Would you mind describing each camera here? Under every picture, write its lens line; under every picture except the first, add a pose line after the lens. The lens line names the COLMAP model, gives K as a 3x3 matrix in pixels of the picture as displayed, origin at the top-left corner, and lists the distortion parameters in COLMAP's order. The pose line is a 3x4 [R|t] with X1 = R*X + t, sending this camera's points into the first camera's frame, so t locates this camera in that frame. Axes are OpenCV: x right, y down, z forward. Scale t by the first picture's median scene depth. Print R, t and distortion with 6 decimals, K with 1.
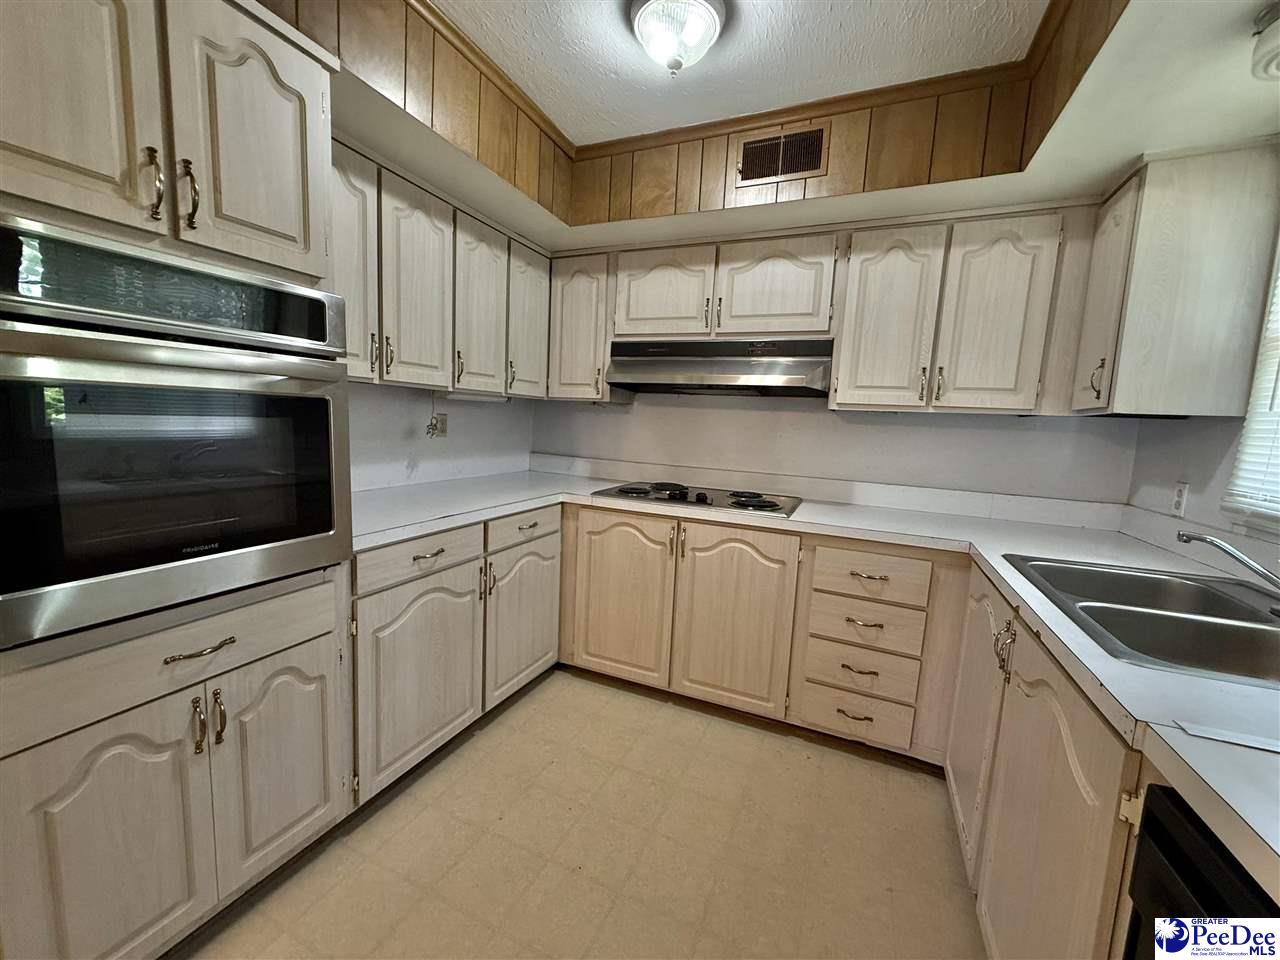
lens RADIAL K [[510.3, 0, 637.2], [0, 510.3, 481.6], [0, 0, 1]] dist [-0.001158, 0.000315]
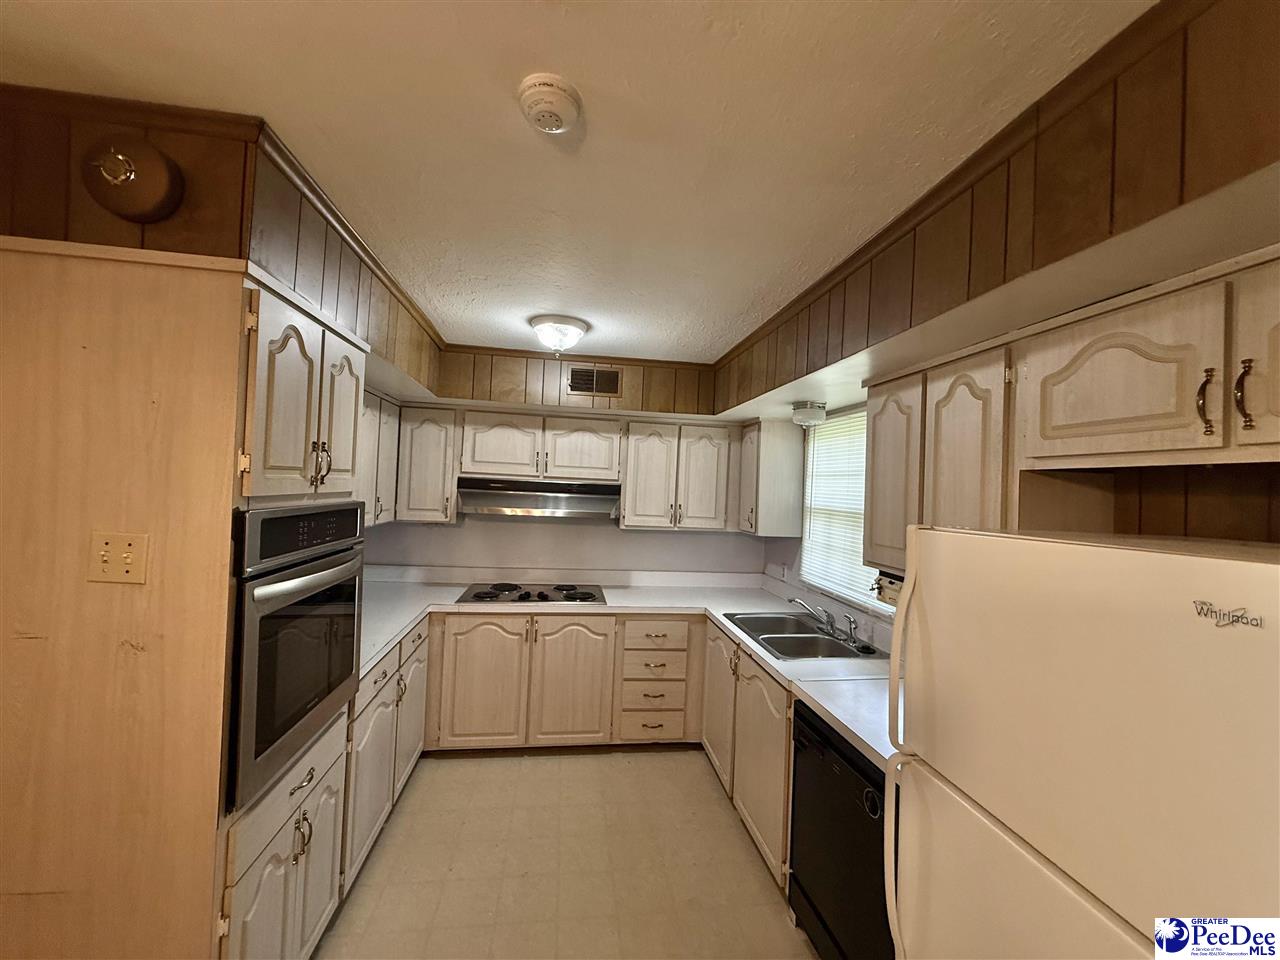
lens RADIAL K [[510.3, 0, 635.5], [0, 510.3, 480.9], [0, 0, 1]] dist [-0.001158, 0.000315]
pose [[0.847194, -0.005208, 0.531259, -0.459708], [0.061833, 0.994123, -0.088859, -0.162887], [-0.527674, 0.108130, 0.842537, -0.394801]]
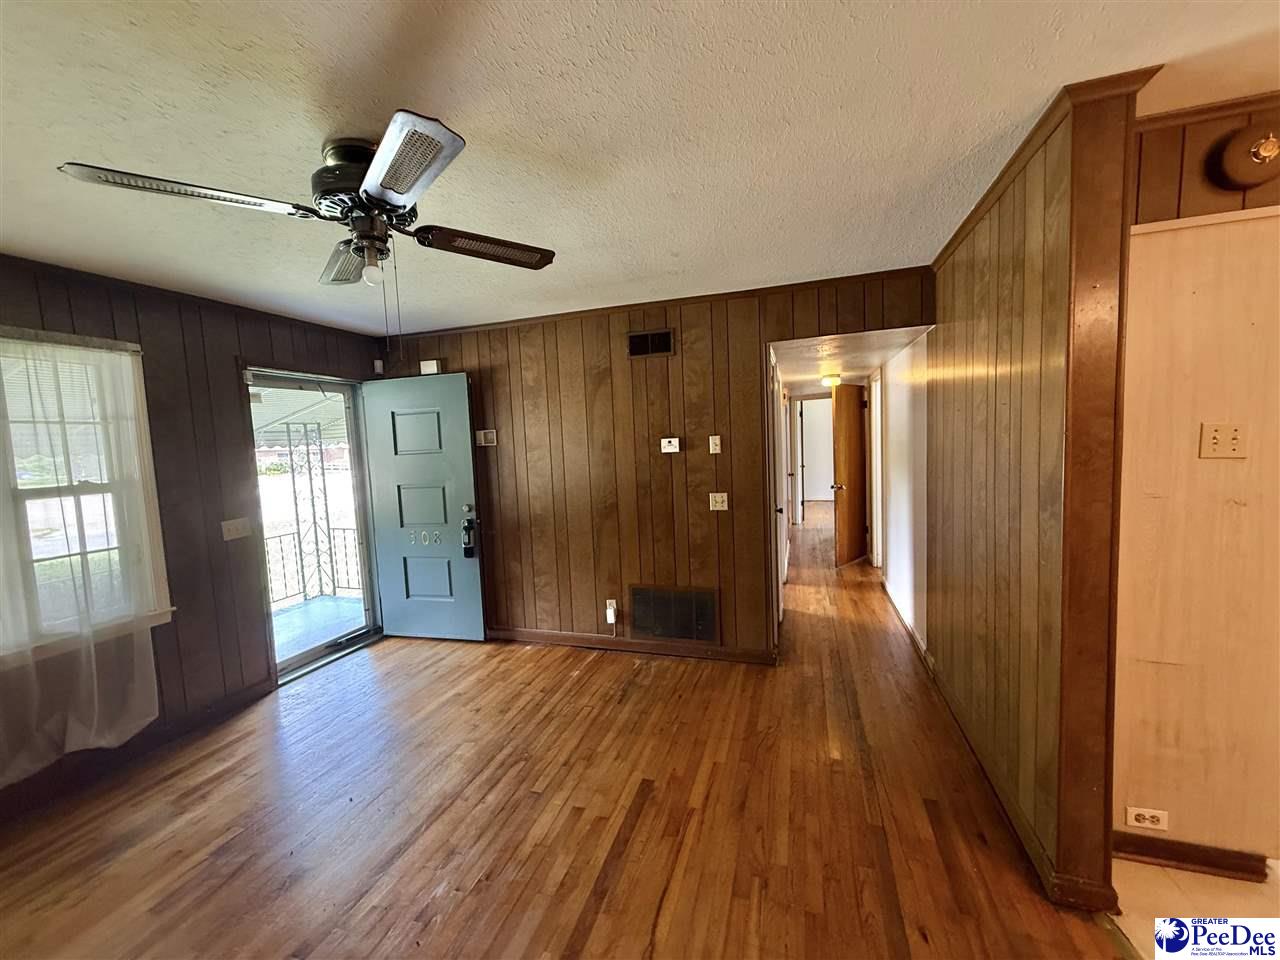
lens RADIAL K [[510.3, 0, 640.2], [0, 510.3, 480.9], [0, 0, 1]] dist [-0.001158, 0.000315]
pose [[0.990405, -0.100743, 0.094601, -1.648043], [0.104779, 0.993743, -0.038692, -0.165619], [-0.090111, 0.048233, 0.994763, -0.310291]]
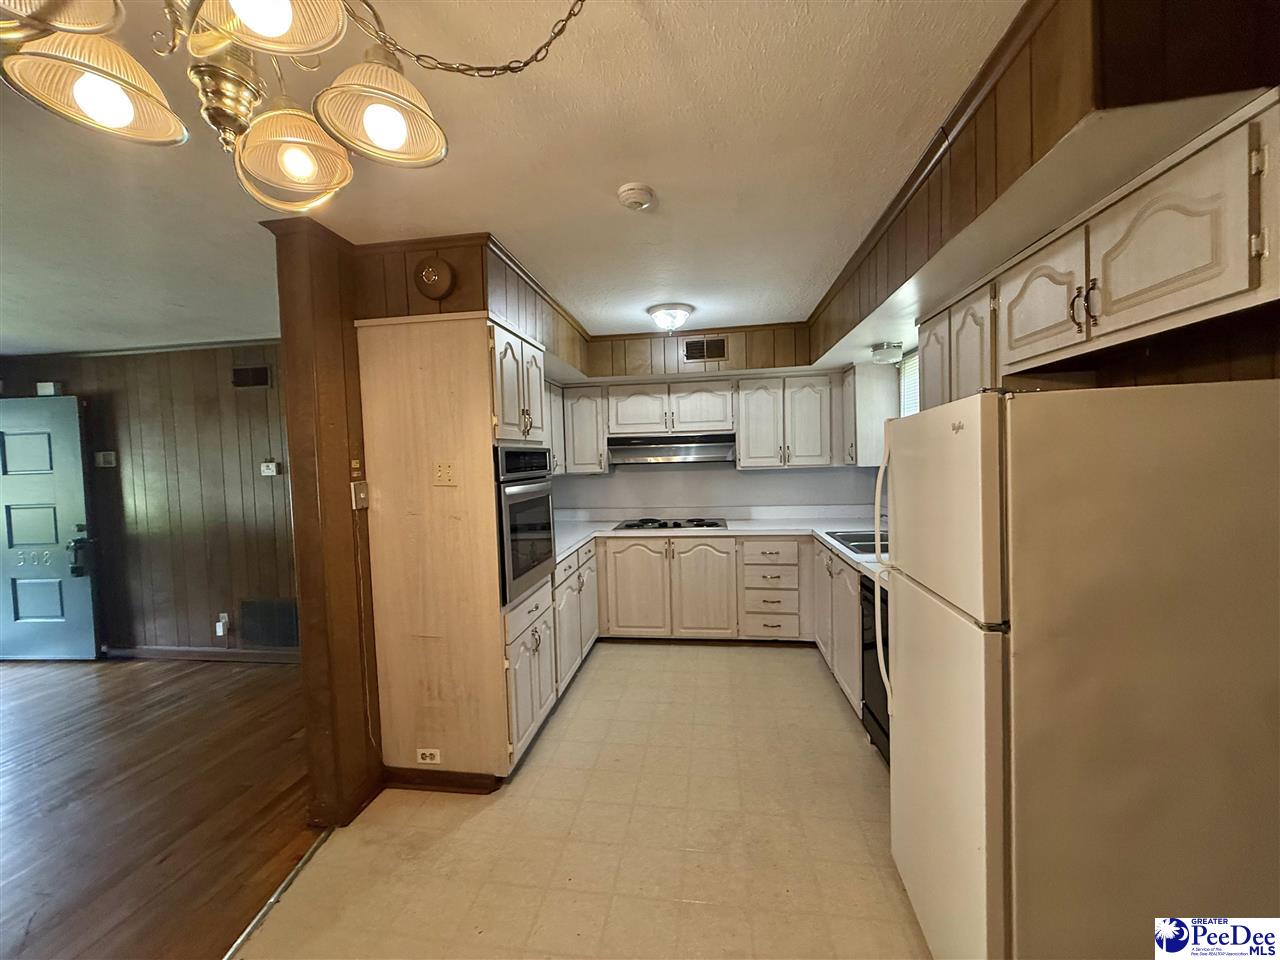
lens RADIAL K [[510.3, 0, 635.0], [0, 510.3, 481.2], [0, 0, 1]] dist [-0.001158, 0.000315]
pose [[0.960128, -0.089808, 0.264742, -0.545019], [0.109007, 0.992306, -0.058713, -0.034076], [-0.257432, 0.085231, 0.962530, -0.793693]]
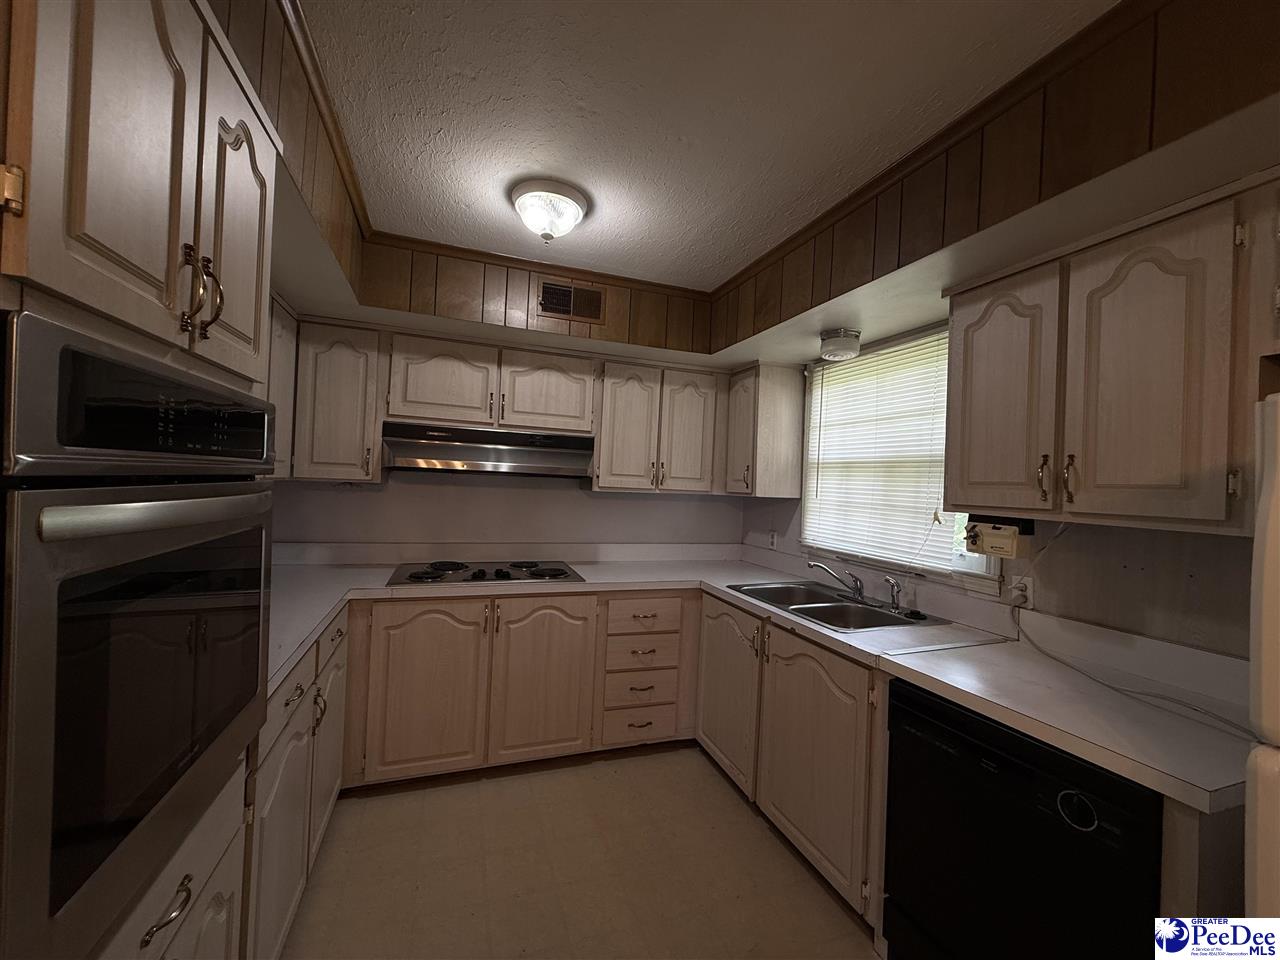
lens RADIAL K [[510.3, 0, 636.4], [0, 510.3, 481.6], [0, 0, 1]] dist [-0.001158, 0.000315]
pose [[0.722809, -0.014825, 0.690889, -0.484624], [0.074504, 0.995614, -0.056582, -0.094489], [-0.687020, 0.092371, 0.720743, -0.003808]]
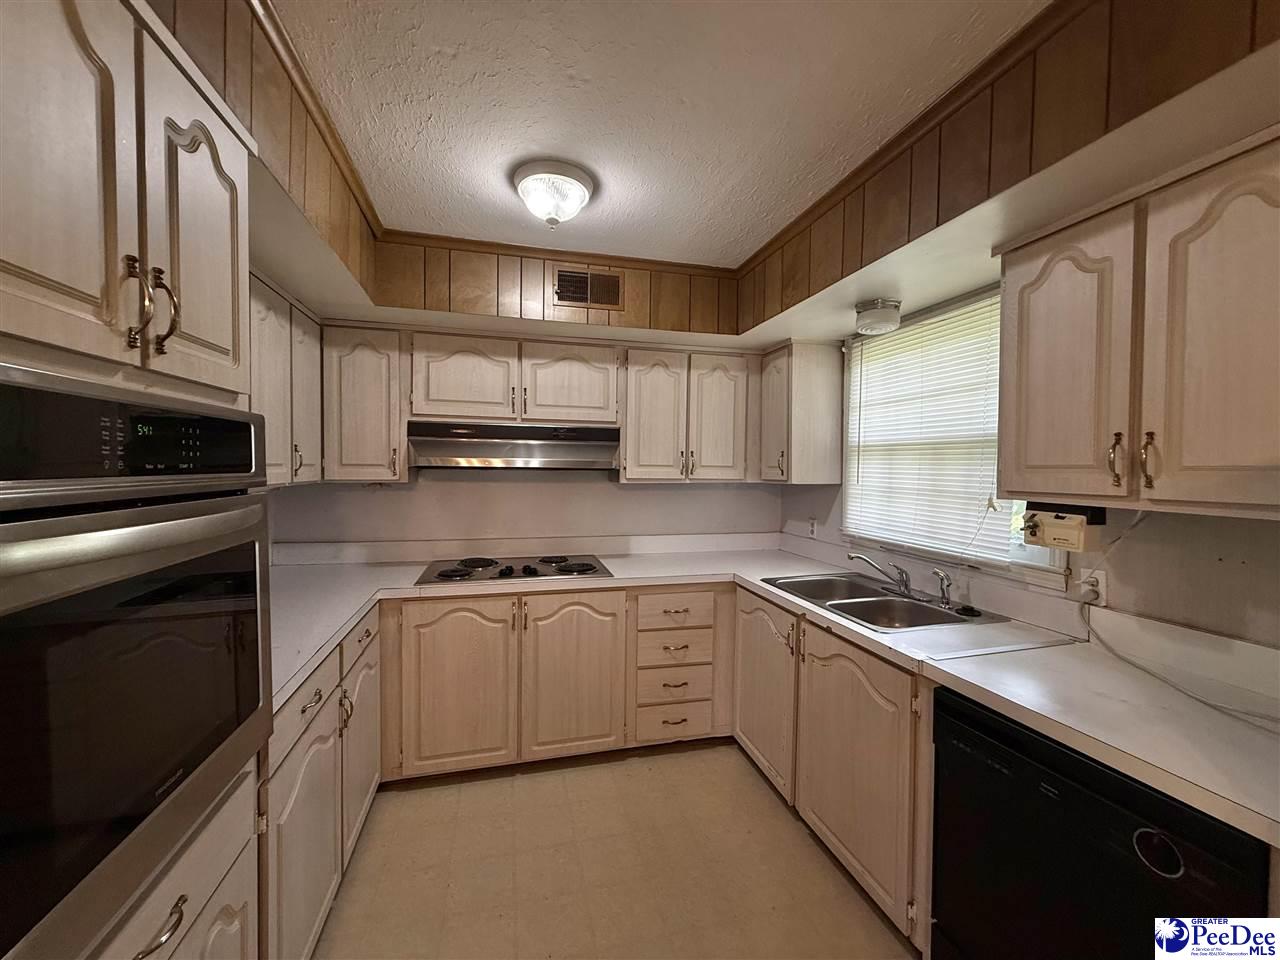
lens RADIAL K [[510.3, 0, 636.2], [0, 510.3, 481.7], [0, 0, 1]] dist [-0.001158, 0.000315]
pose [[0.782239, -0.058109, 0.620262, -0.414228], [0.101938, 0.994160, -0.035421, -0.108403], [-0.614581, 0.090935, 0.783595, -0.005207]]
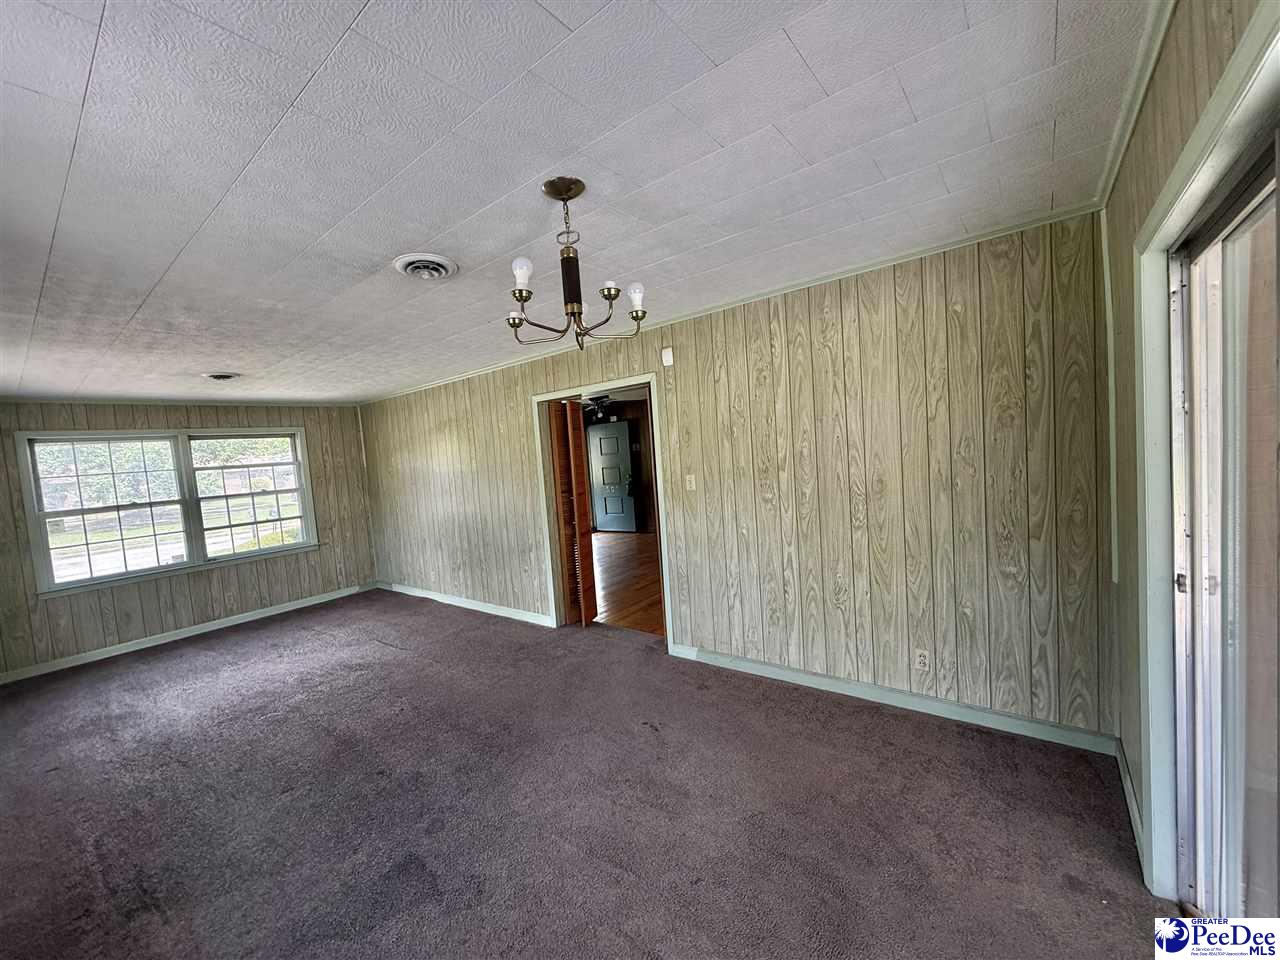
lens RADIAL K [[510.3, 0, 635.8], [0, 510.3, 482.8], [0, 0, 1]] dist [-0.001158, 0.000315]
pose [[0.960332, -0.109648, -0.256397, -0.841145], [0.095896, 0.993229, -0.065578, 0.174383], [0.261851, 0.038390, 0.964344, -2.906322]]
